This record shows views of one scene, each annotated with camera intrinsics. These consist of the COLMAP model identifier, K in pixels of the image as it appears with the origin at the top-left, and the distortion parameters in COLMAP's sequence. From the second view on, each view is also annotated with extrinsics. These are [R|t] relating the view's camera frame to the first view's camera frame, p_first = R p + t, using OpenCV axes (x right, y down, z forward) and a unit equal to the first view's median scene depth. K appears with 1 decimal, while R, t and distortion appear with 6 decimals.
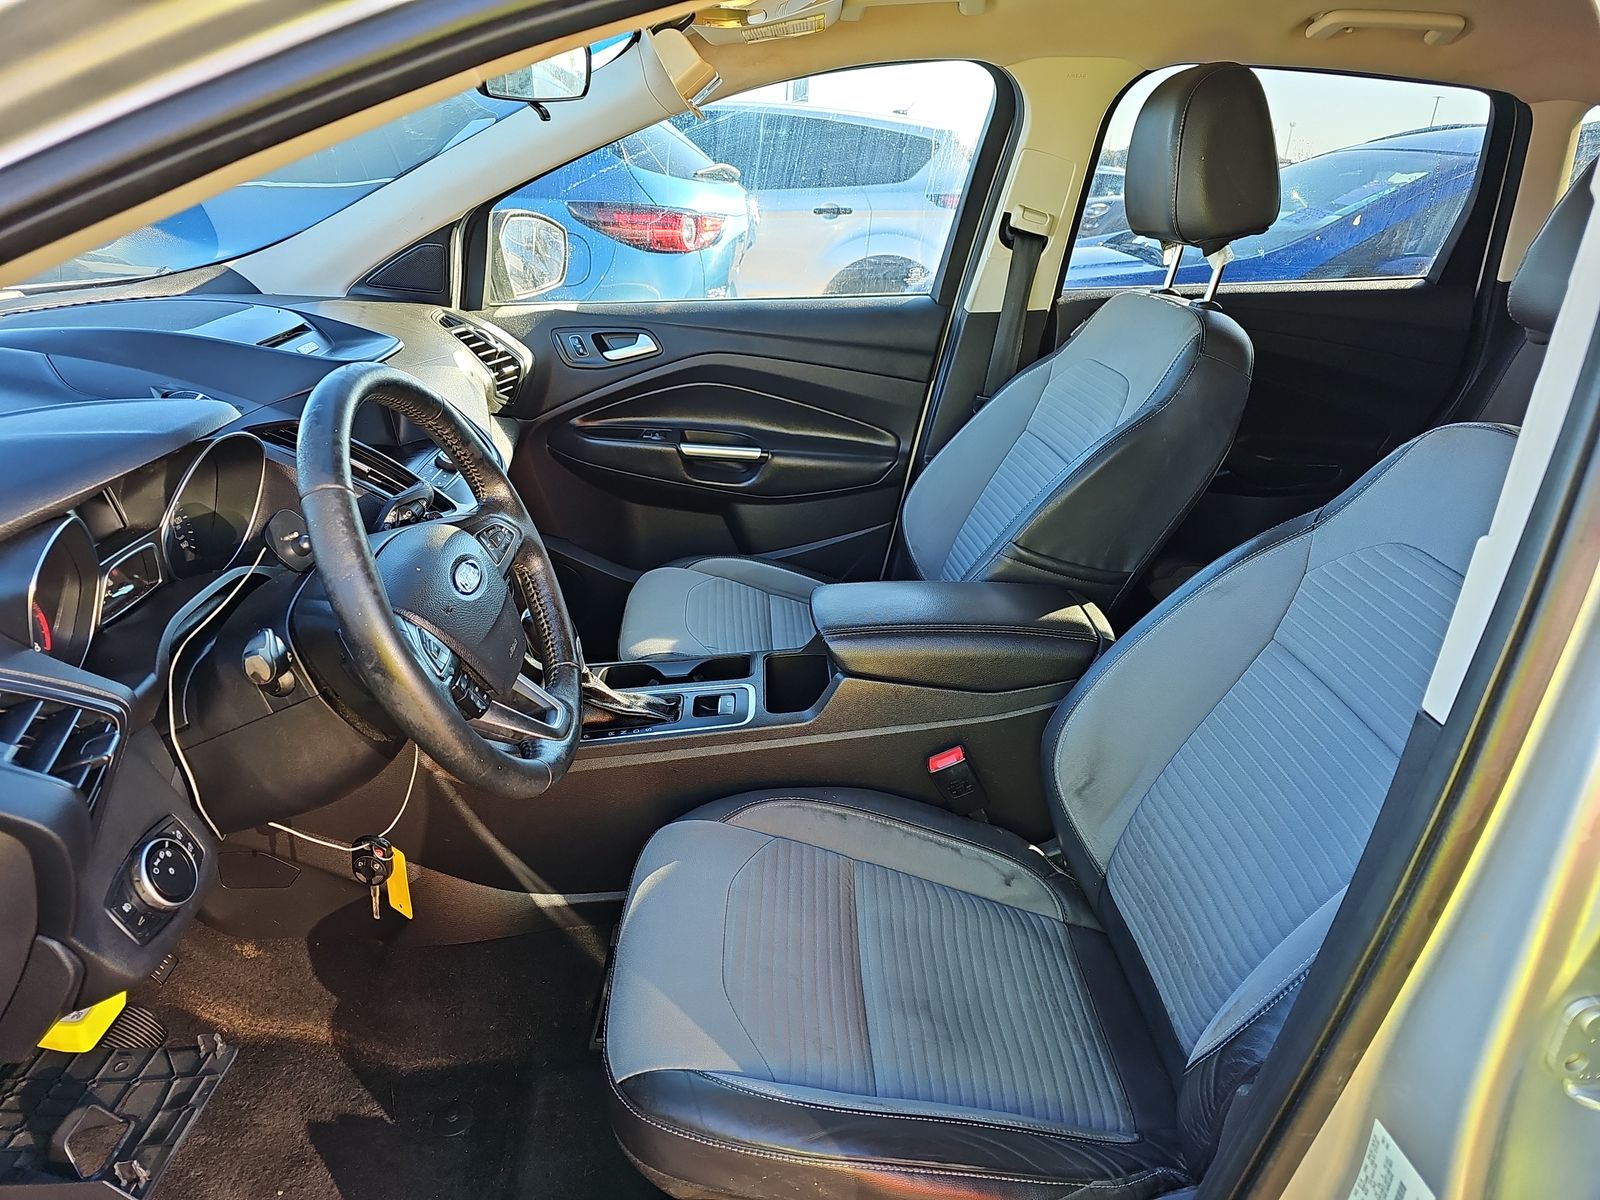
lens RADIAL K [[1062.7, 0, 789.1], [0, 1062.7, 606.4], [0, 0, 1]] dist [0.039890, -0.031390]
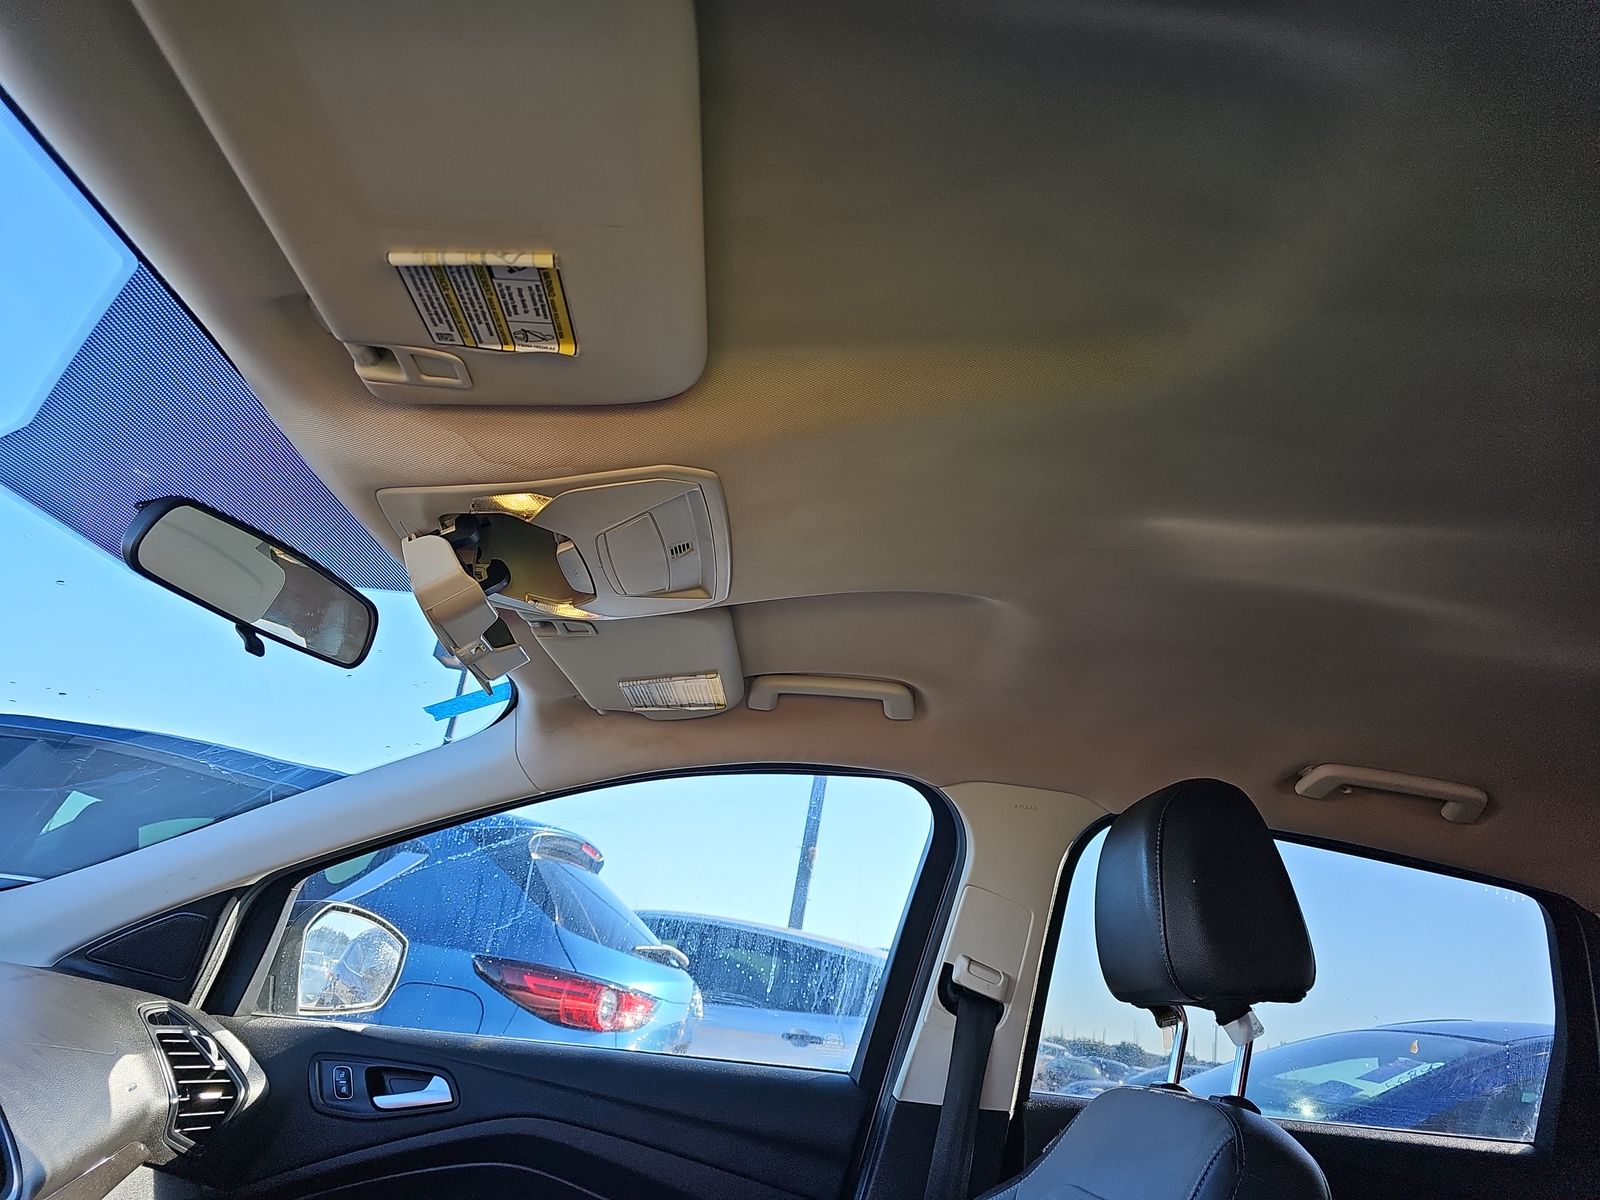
lens RADIAL K [[1062.7, 0, 801.6], [0, 1062.7, 604.2], [0, 0, 1]] dist [0.039890, -0.031390]
pose [[0.992825, 0.114730, -0.033687, 0.093000], [-0.106168, 0.716196, -0.689776, -0.015540], [-0.055011, 0.688404, 0.723239, 0.269433]]
